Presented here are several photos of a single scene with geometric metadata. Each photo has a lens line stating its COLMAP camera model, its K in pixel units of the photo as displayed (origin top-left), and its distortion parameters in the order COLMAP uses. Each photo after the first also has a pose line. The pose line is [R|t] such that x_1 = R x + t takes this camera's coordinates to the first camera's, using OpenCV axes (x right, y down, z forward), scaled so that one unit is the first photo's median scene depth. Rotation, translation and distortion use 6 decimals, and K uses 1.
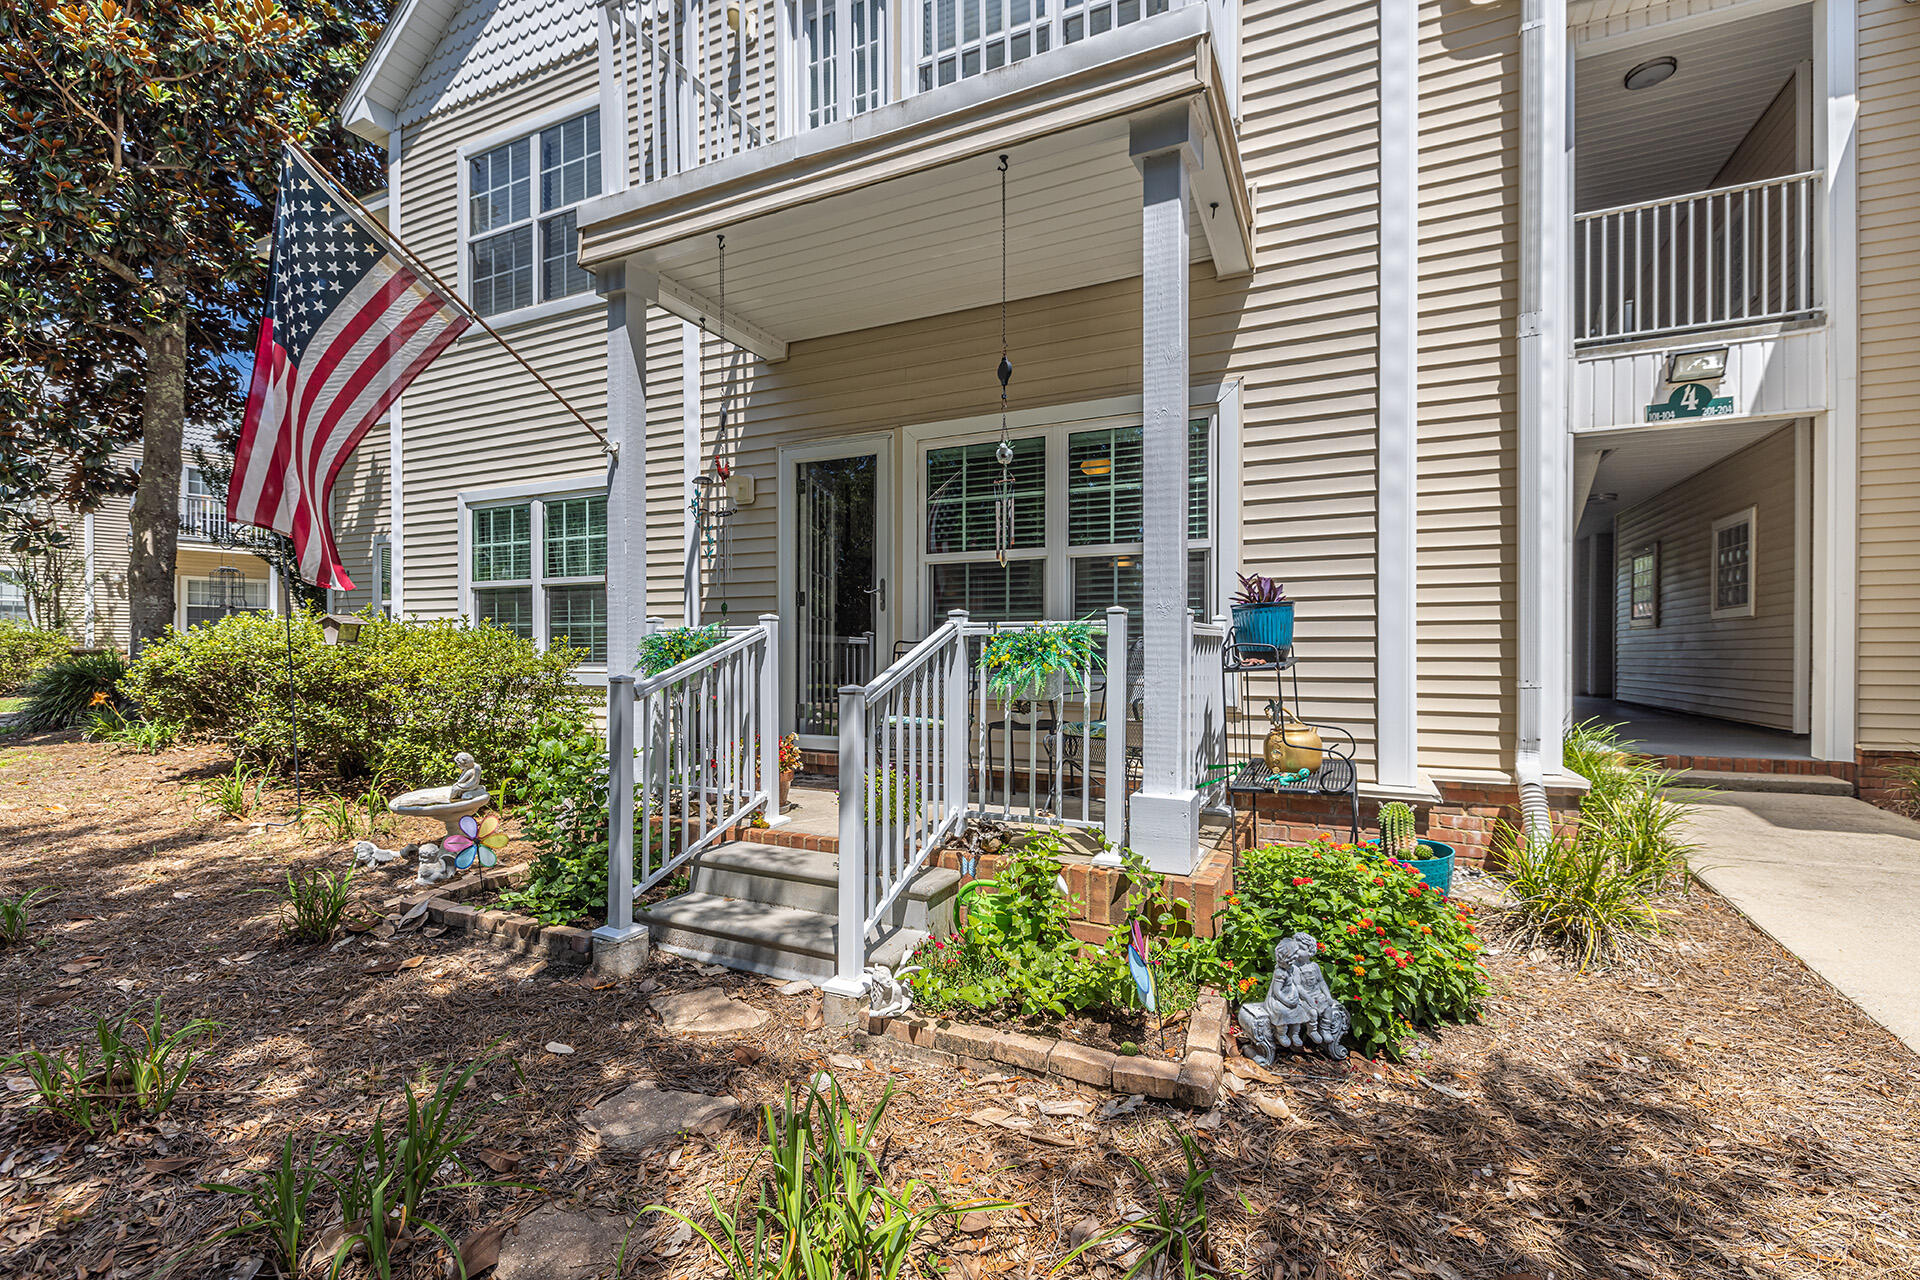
lens RADIAL K [[817.8, 0, 968.4], [0, 817.8, 670.3], [0, 0, 1]] dist [0.005650, -0.000223]
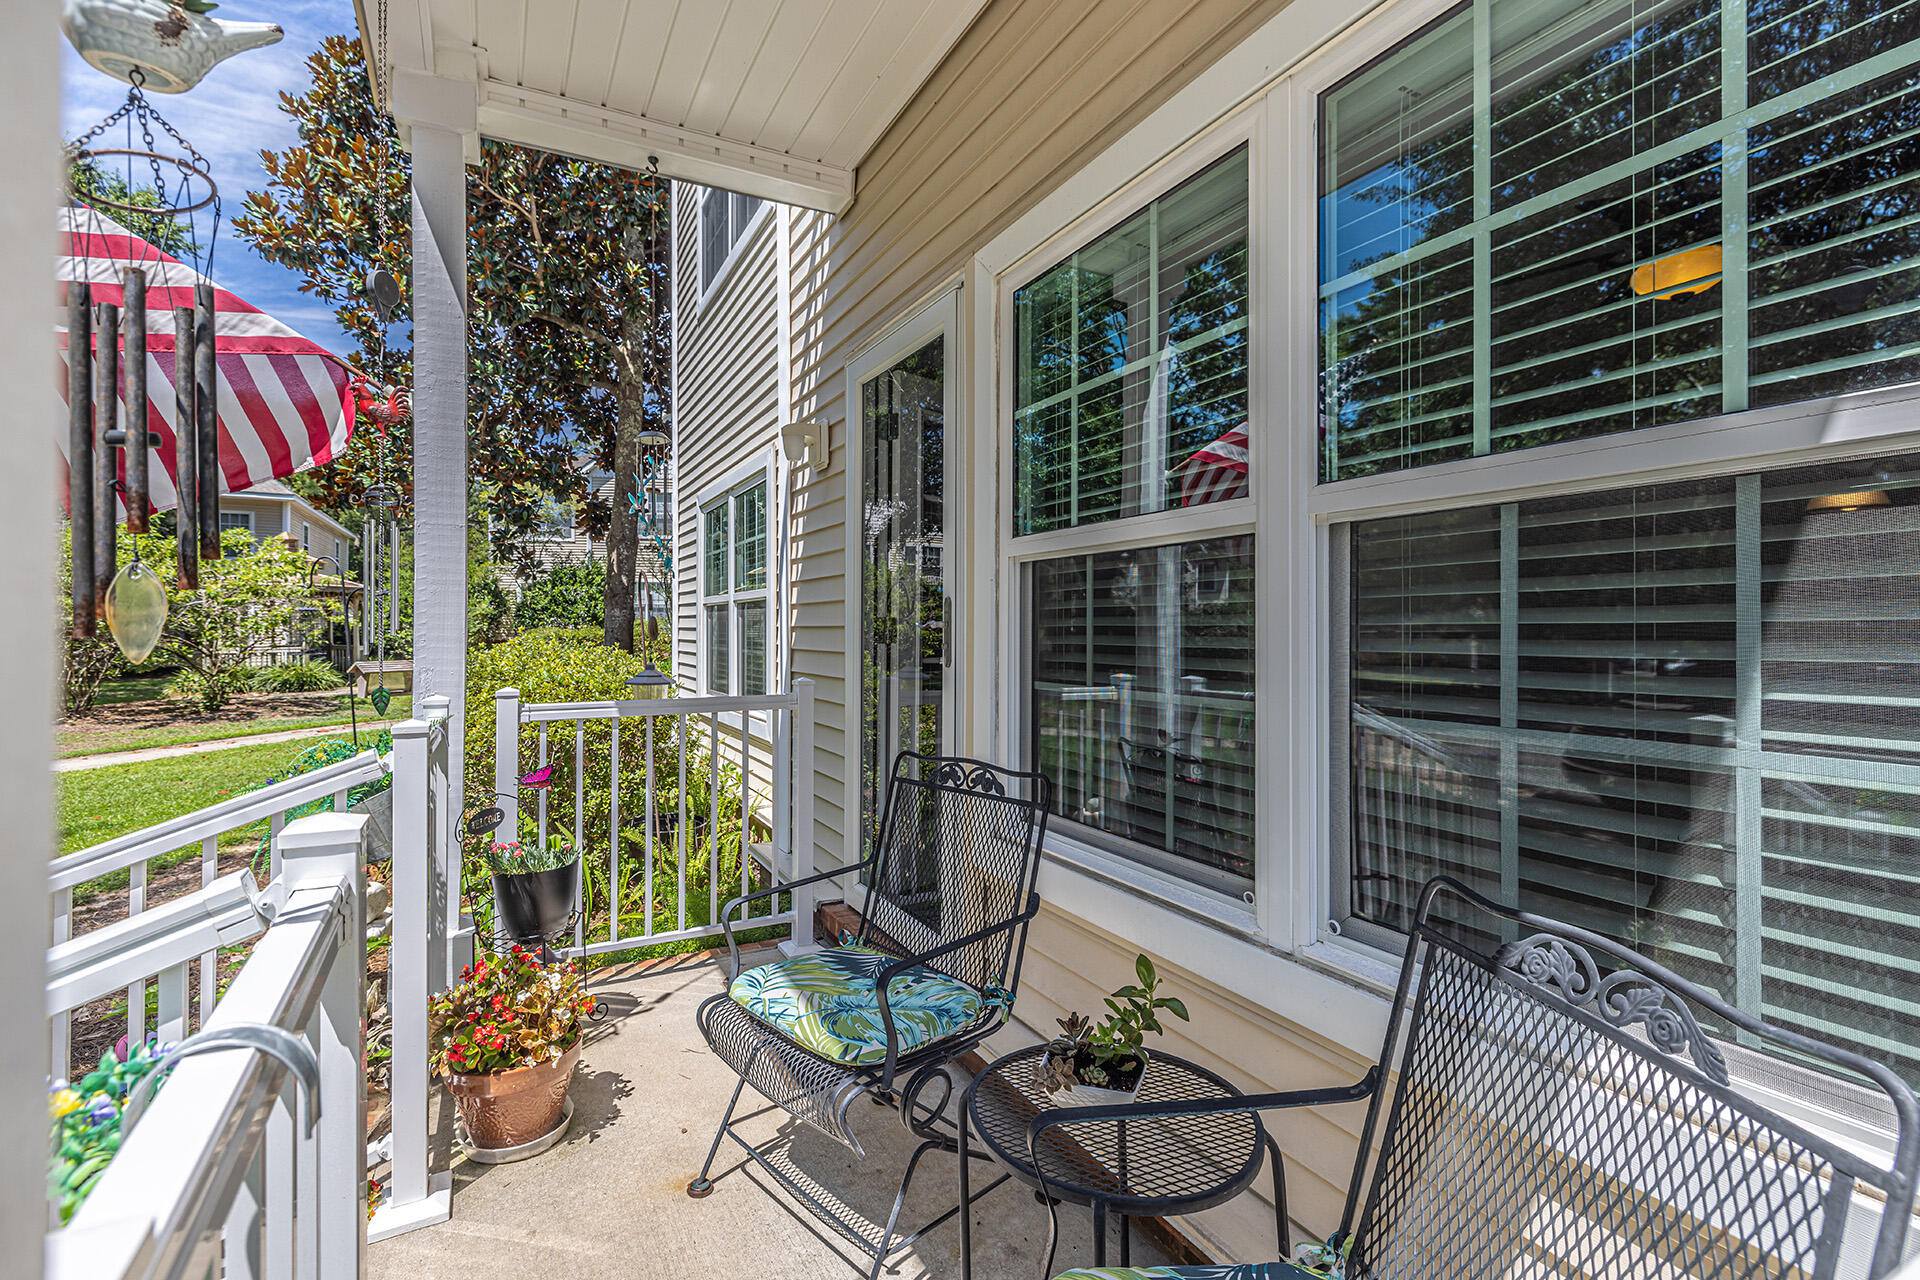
lens RADIAL K [[829.2, 0, 950.5], [0, 829.2, 629.3], [0, 0, 1]] dist [0.001218, -0.001734]
pose [[0.792043, 0.000080, -0.610465, 0.175233], [-0.009556, 0.999879, -0.012267, -0.085824], [0.610390, 0.015550, 0.791948, 0.612520]]
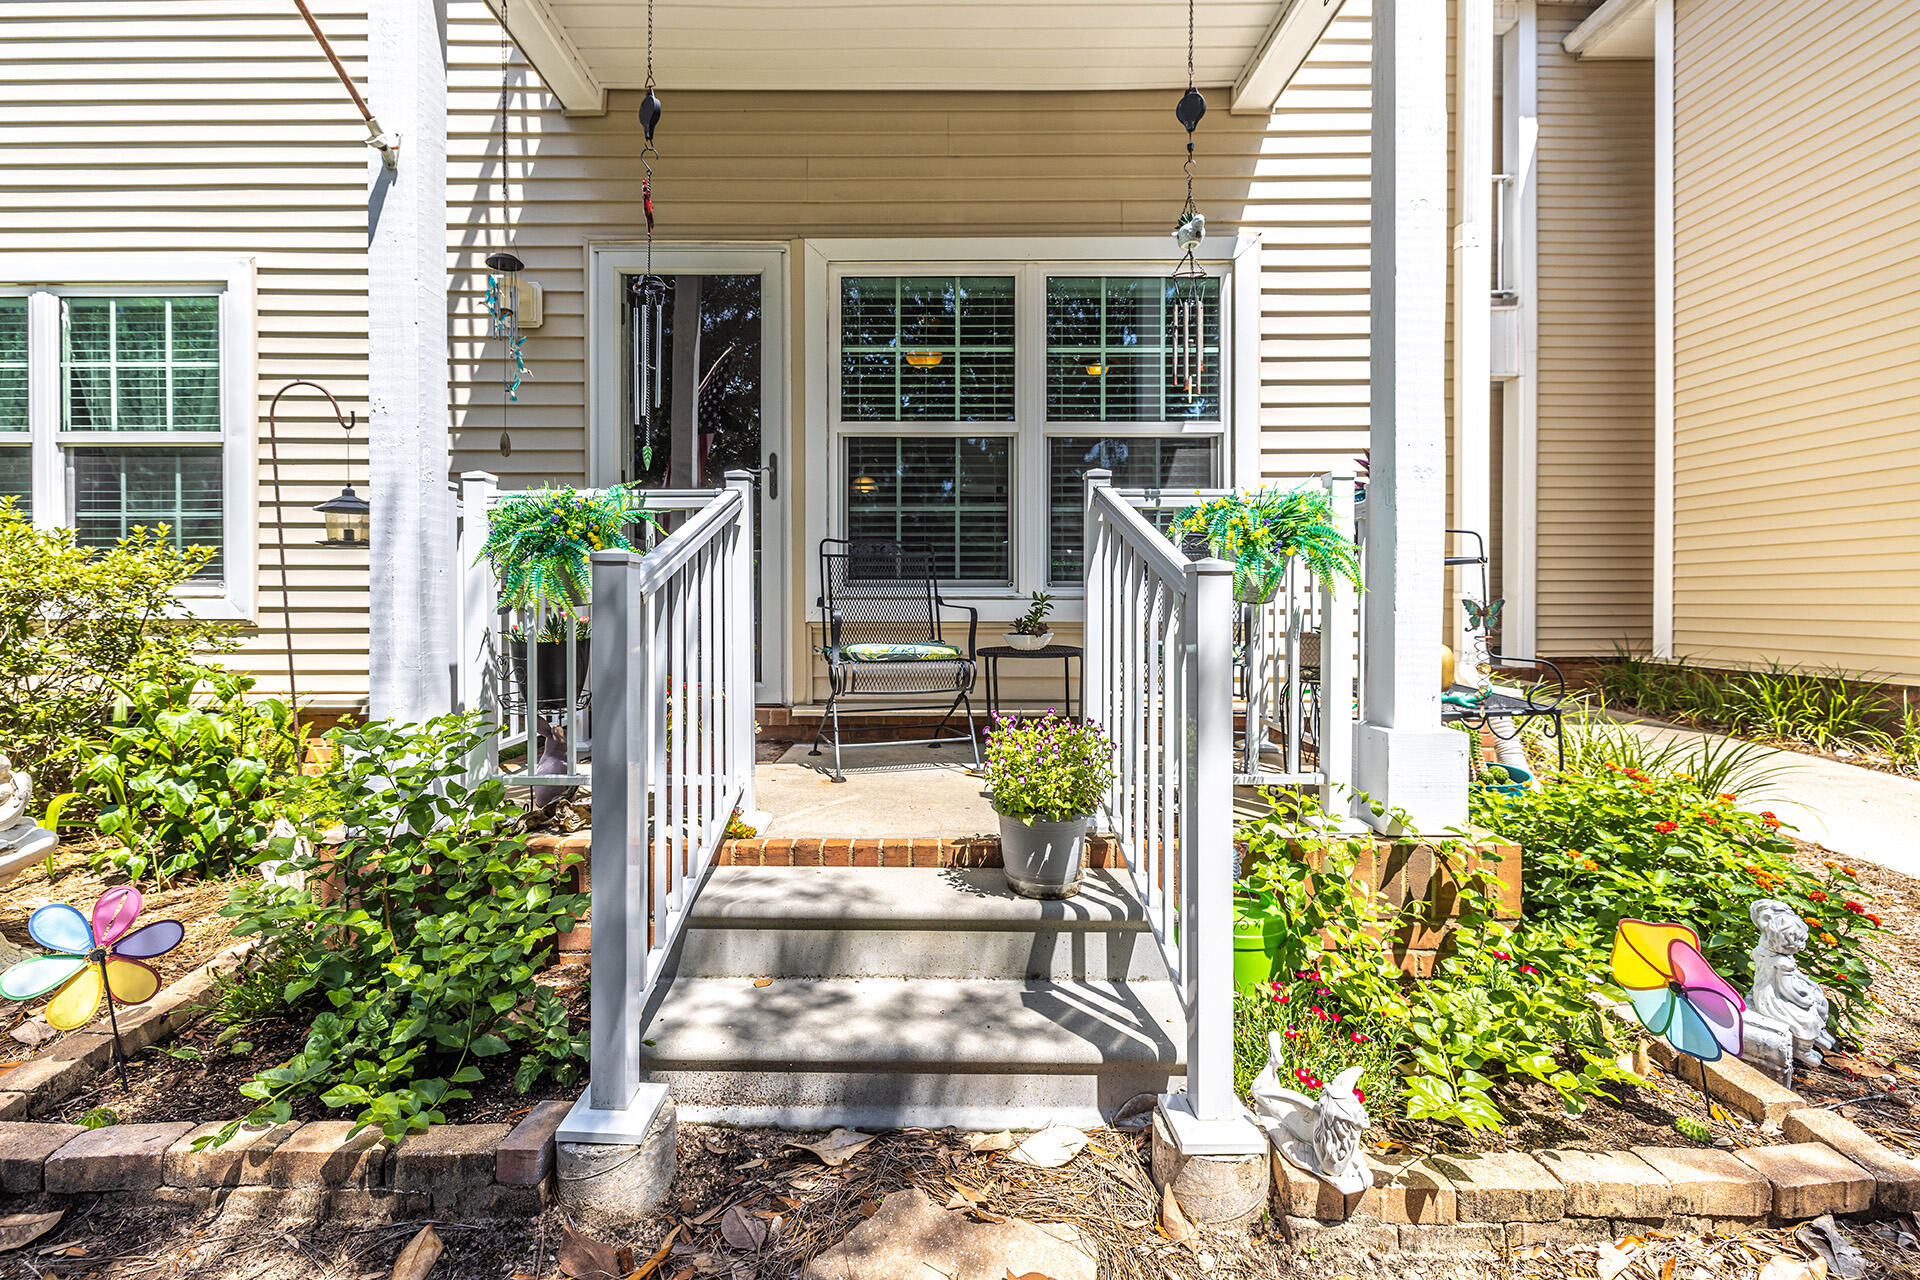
lens RADIAL K [[836.4, 0, 954.8], [0, 836.4, 610.8], [0, 0, 1]] dist [0.001522, -0.000571]
pose [[0.908741, -0.009134, 0.417259, -0.254748], [0.013681, 0.999875, -0.007909, 0.027487], [-0.417135, 0.012896, 0.908753, 0.284597]]
